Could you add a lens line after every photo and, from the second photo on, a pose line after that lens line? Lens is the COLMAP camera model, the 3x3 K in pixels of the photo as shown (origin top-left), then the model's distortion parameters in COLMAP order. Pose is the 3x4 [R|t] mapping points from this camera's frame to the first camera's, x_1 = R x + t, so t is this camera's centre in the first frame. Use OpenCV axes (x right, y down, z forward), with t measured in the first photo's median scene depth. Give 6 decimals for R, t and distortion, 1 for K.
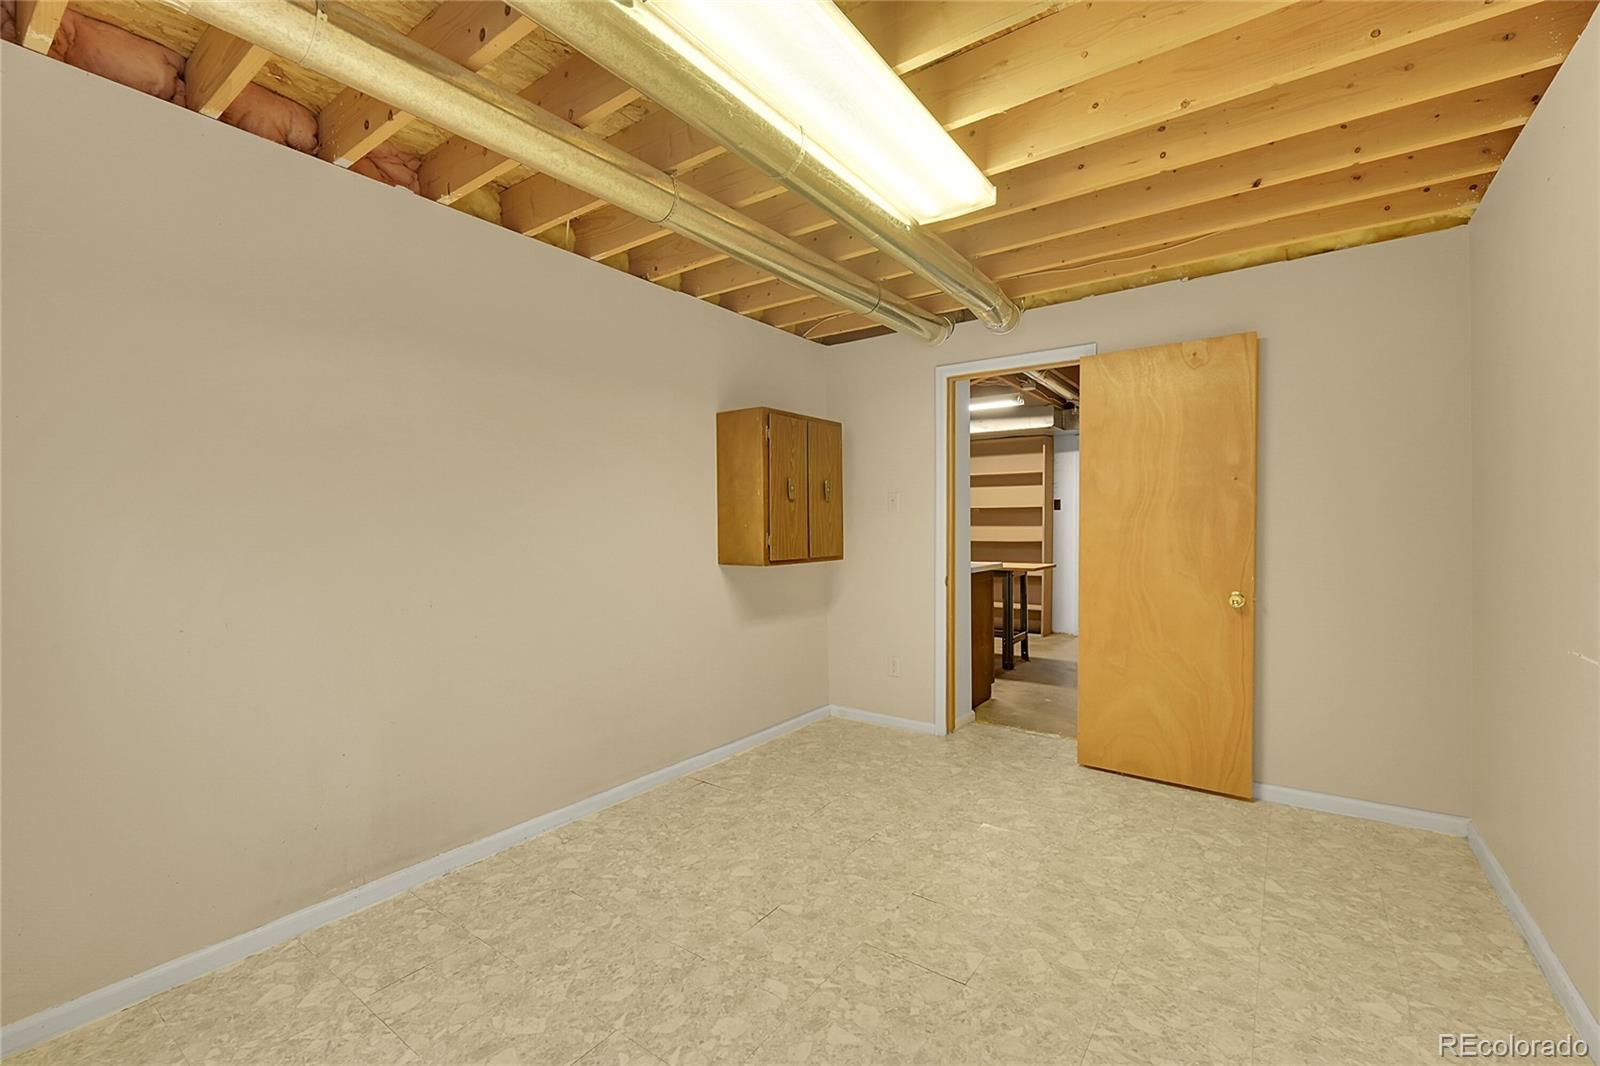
lens RADIAL K [[657.4, 0, 810.1], [0, 657.4, 535.1], [0, 0, 1]] dist [-0.001524, -0.000123]
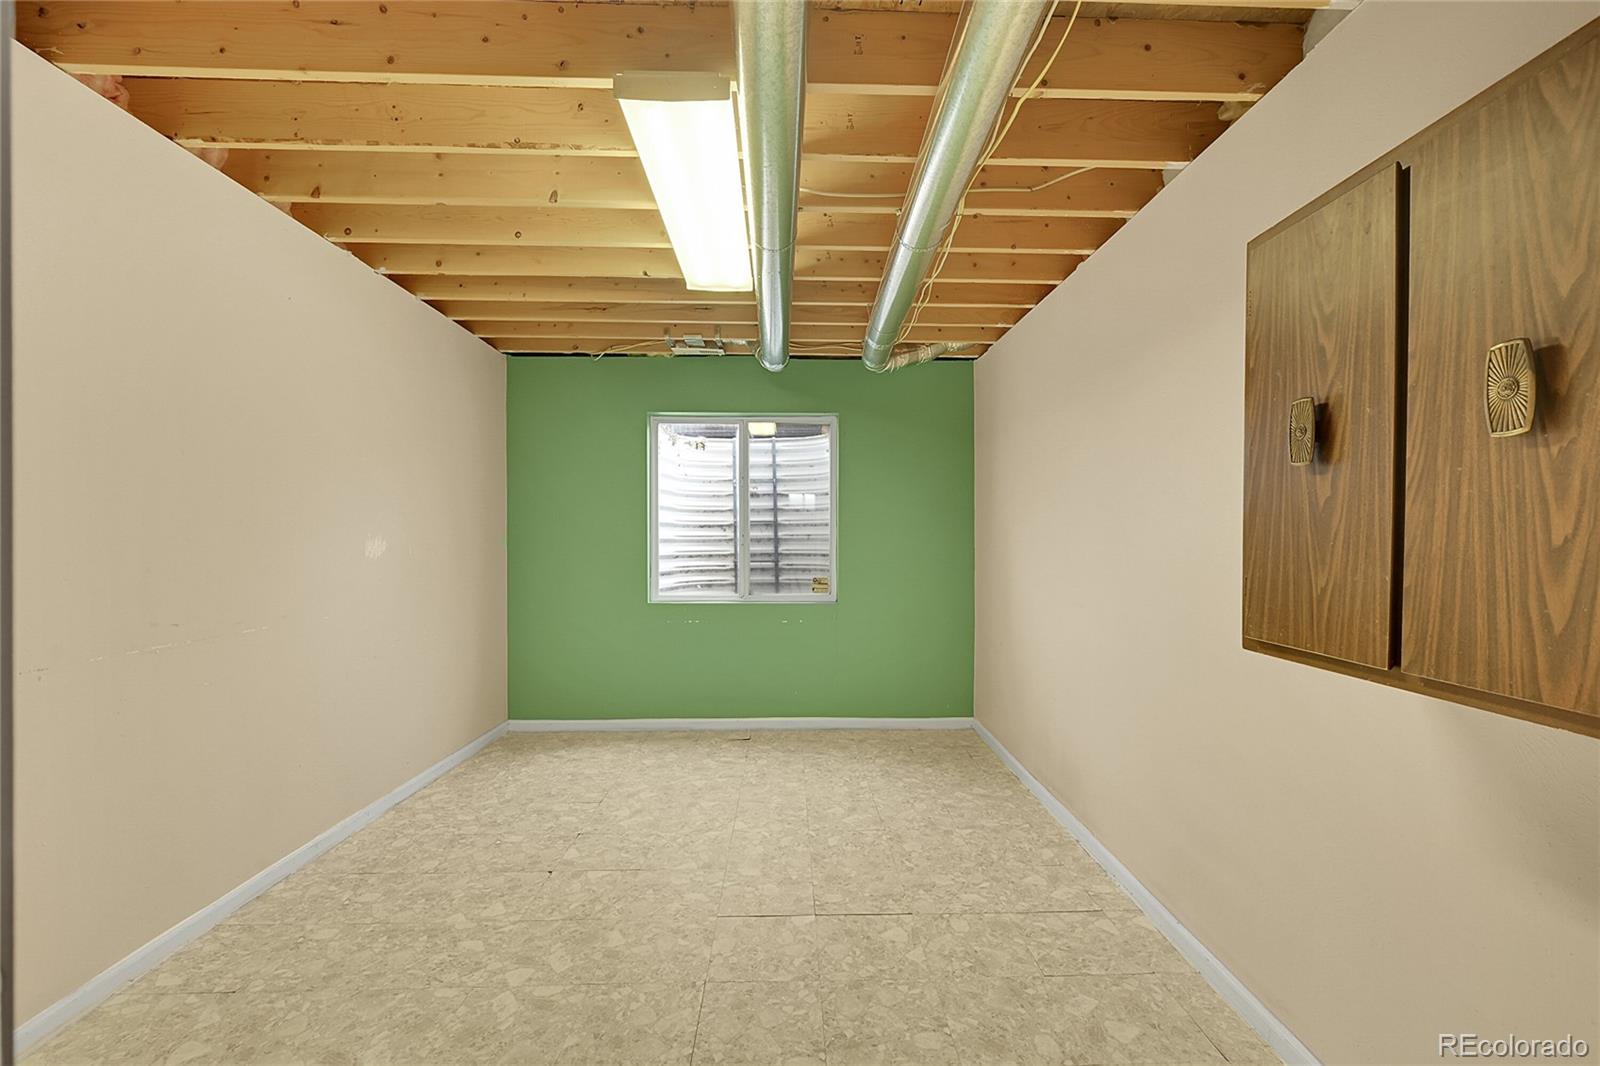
lens RADIAL K [[657.4, 0, 810.1], [0, 657.4, 535.1], [0, 0, 1]] dist [-0.001524, -0.000123]
pose [[-0.783976, 0.003090, -0.620784, 0.623388], [-0.009867, 0.999799, 0.017437, -0.041500], [0.620713, 0.019795, -0.783788, 1.894739]]
